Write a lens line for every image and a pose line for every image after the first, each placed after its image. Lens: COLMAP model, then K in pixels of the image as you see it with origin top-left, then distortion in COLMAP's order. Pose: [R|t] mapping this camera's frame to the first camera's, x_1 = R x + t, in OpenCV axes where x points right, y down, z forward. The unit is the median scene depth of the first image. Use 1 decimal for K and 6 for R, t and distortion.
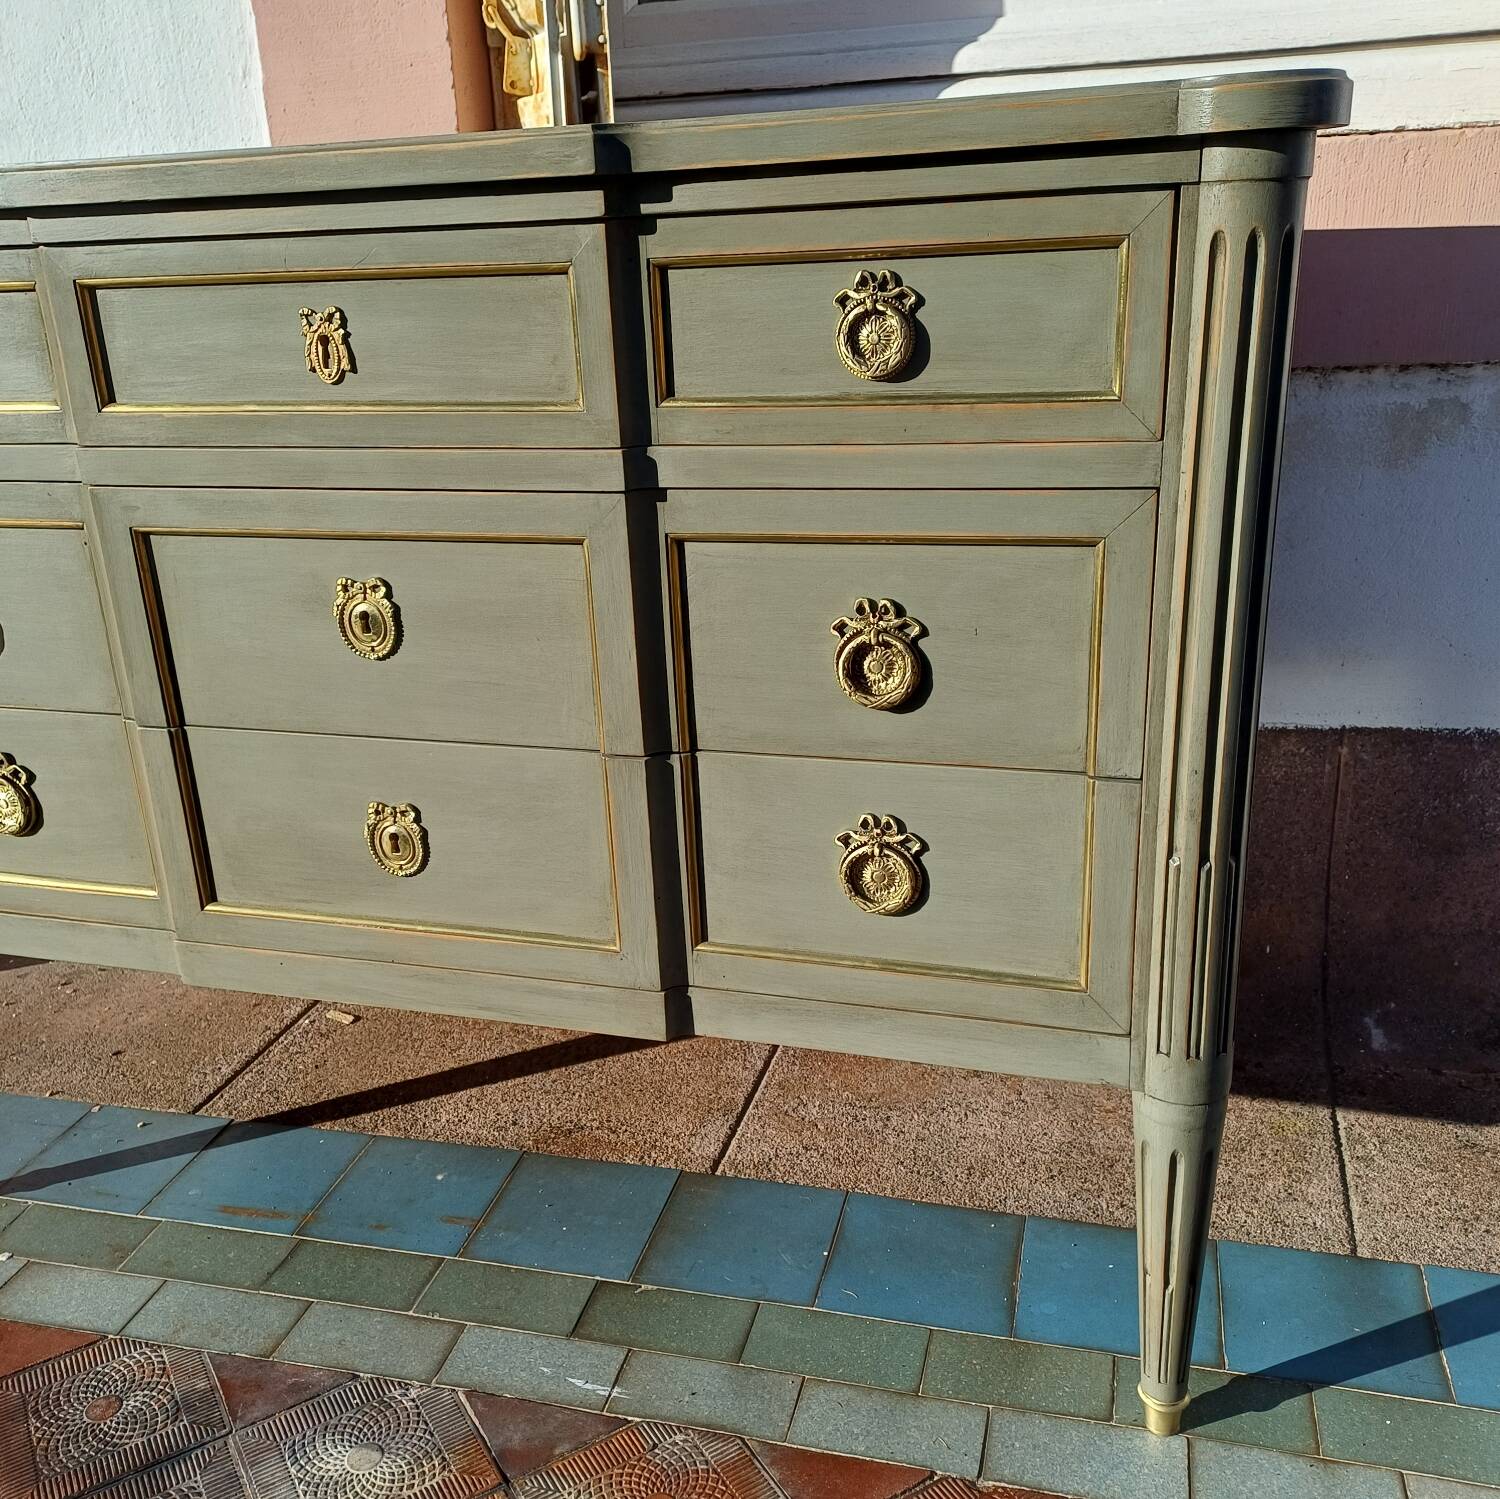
lens RADIAL K [[1461.1, 0, 735.1], [0, 1461.1, 756.2], [0, 0, 1]] dist [0.123546, -0.174206]
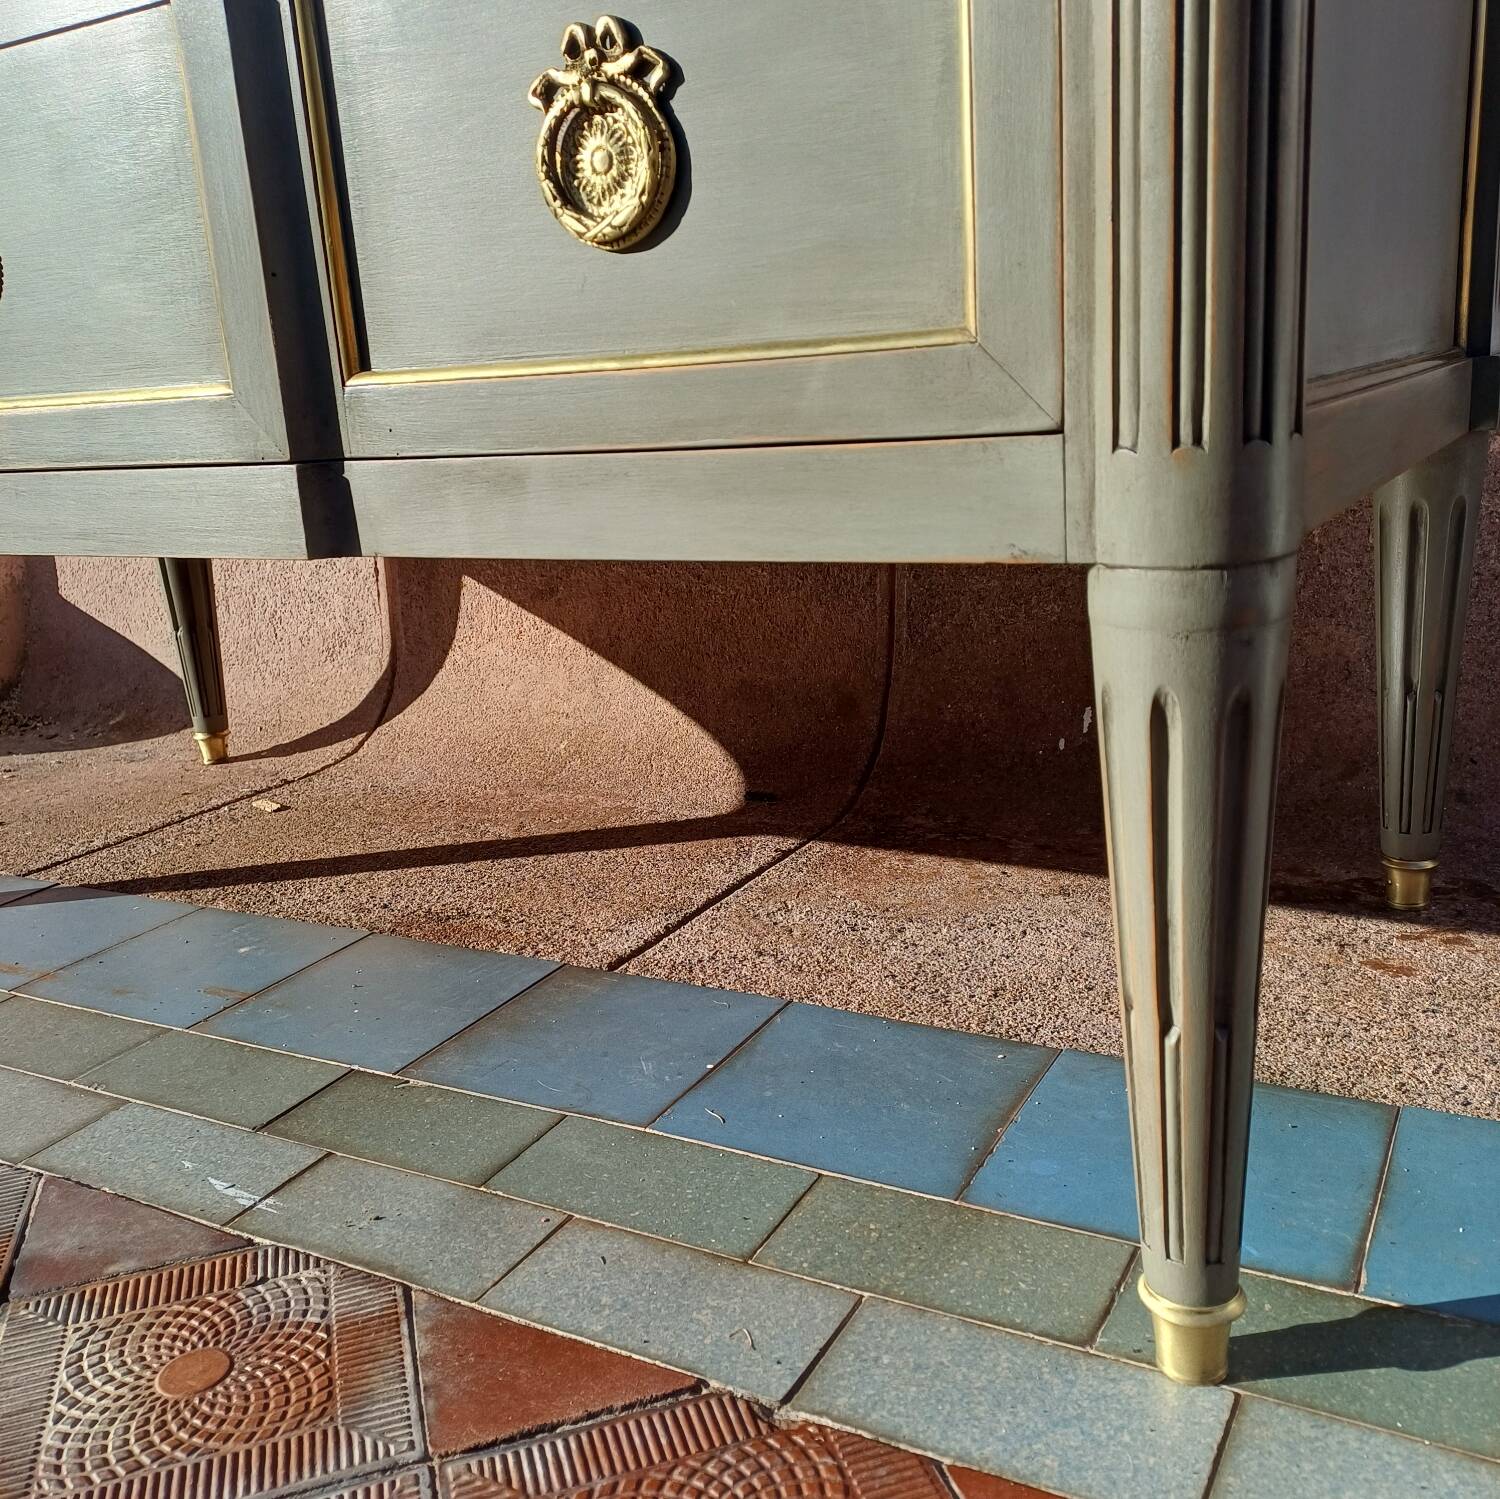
lens RADIAL K [[1453.5, 0, 750.6], [0, 1453.5, 734.6], [0, 0, 1]] dist [0.103672, -0.139152]
pose [[0.971088, 0.040092, -0.235333, 0.260573], [-0.060274, 0.995035, -0.079197, 0.299852], [0.230989, 0.091092, 0.968683, 0.494991]]
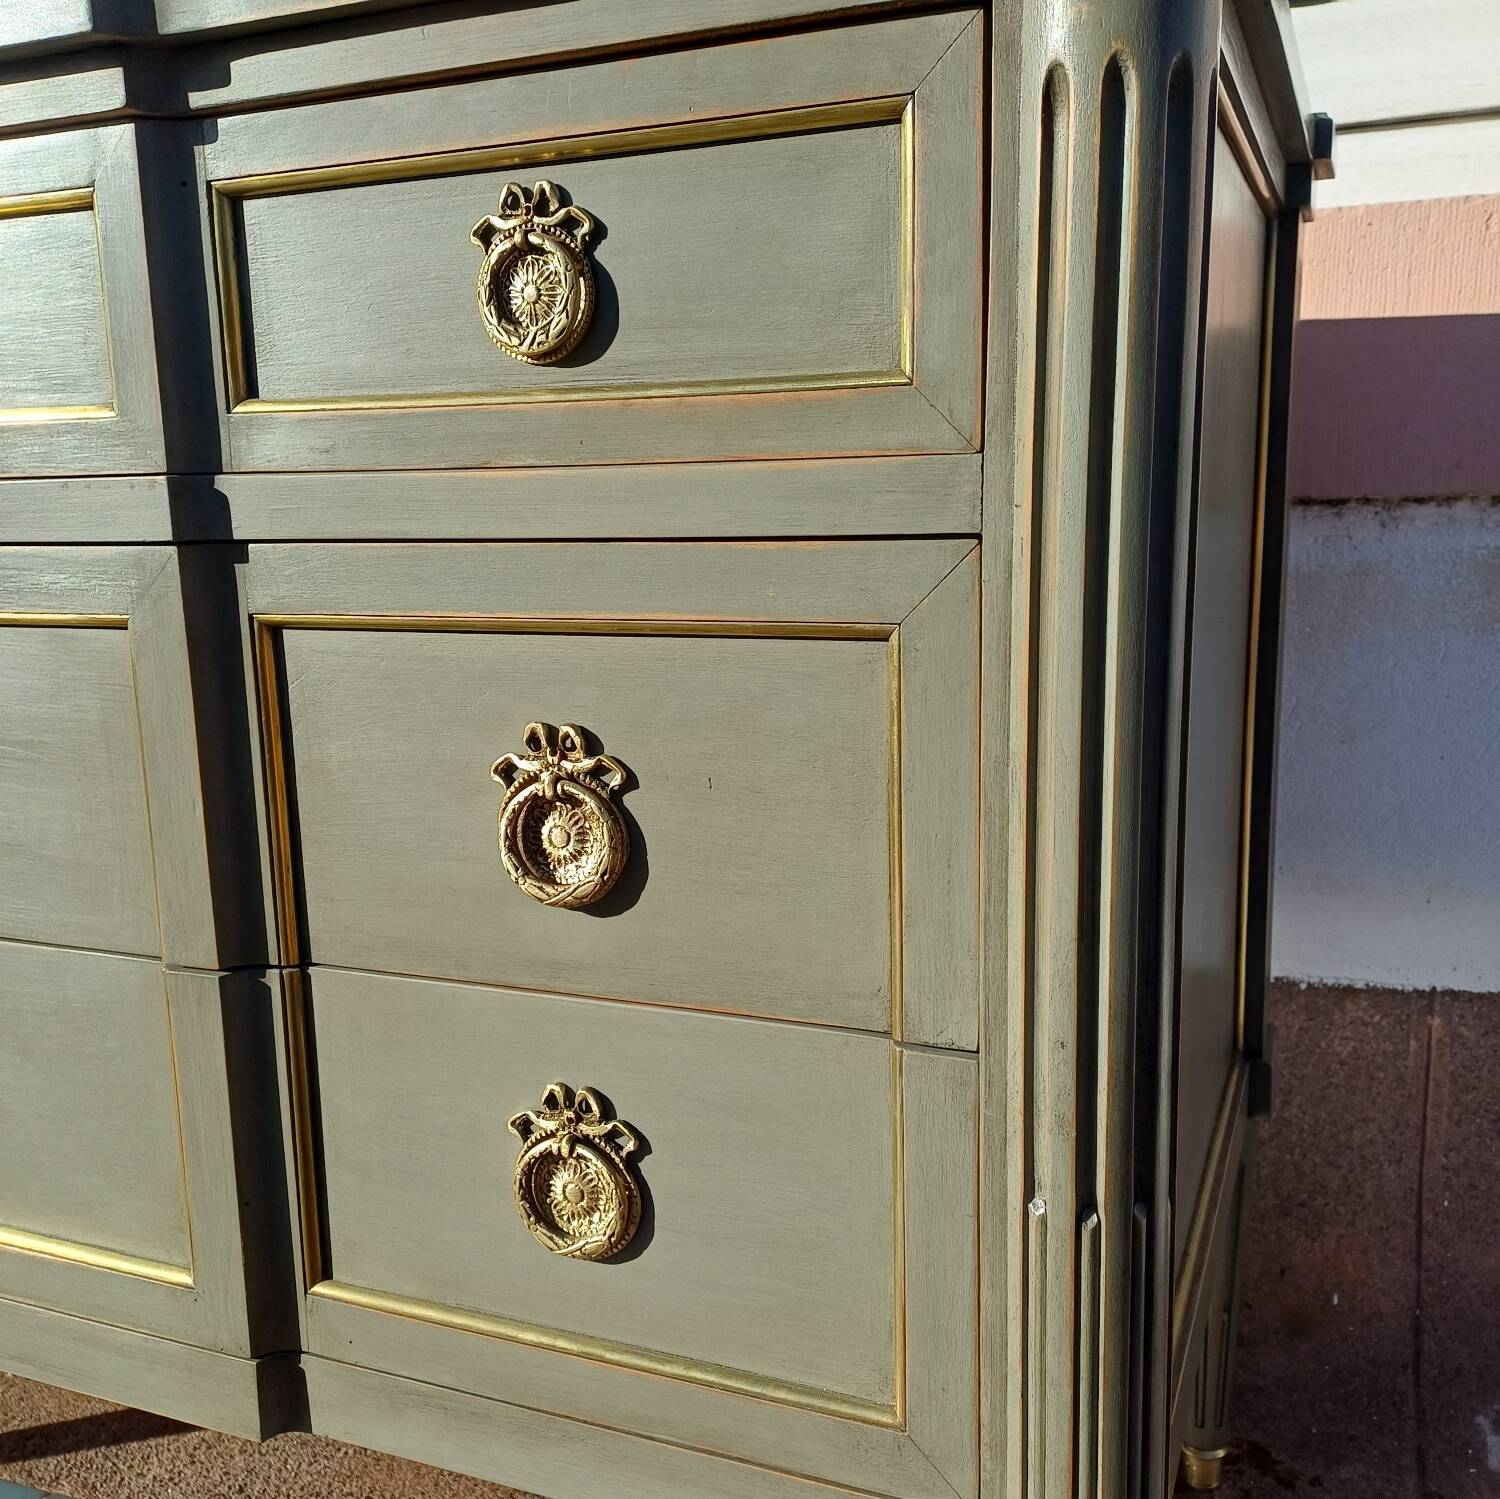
lens RADIAL K [[1461.1, 0, 735.1], [0, 1461.1, 756.2], [0, 0, 1]] dist [0.123546, -0.174206]
pose [[0.995194, 0.038149, -0.090184, 0.197695], [-0.051667, 0.986927, -0.152665, -0.004627], [0.083181, 0.156591, 0.984155, 0.358559]]
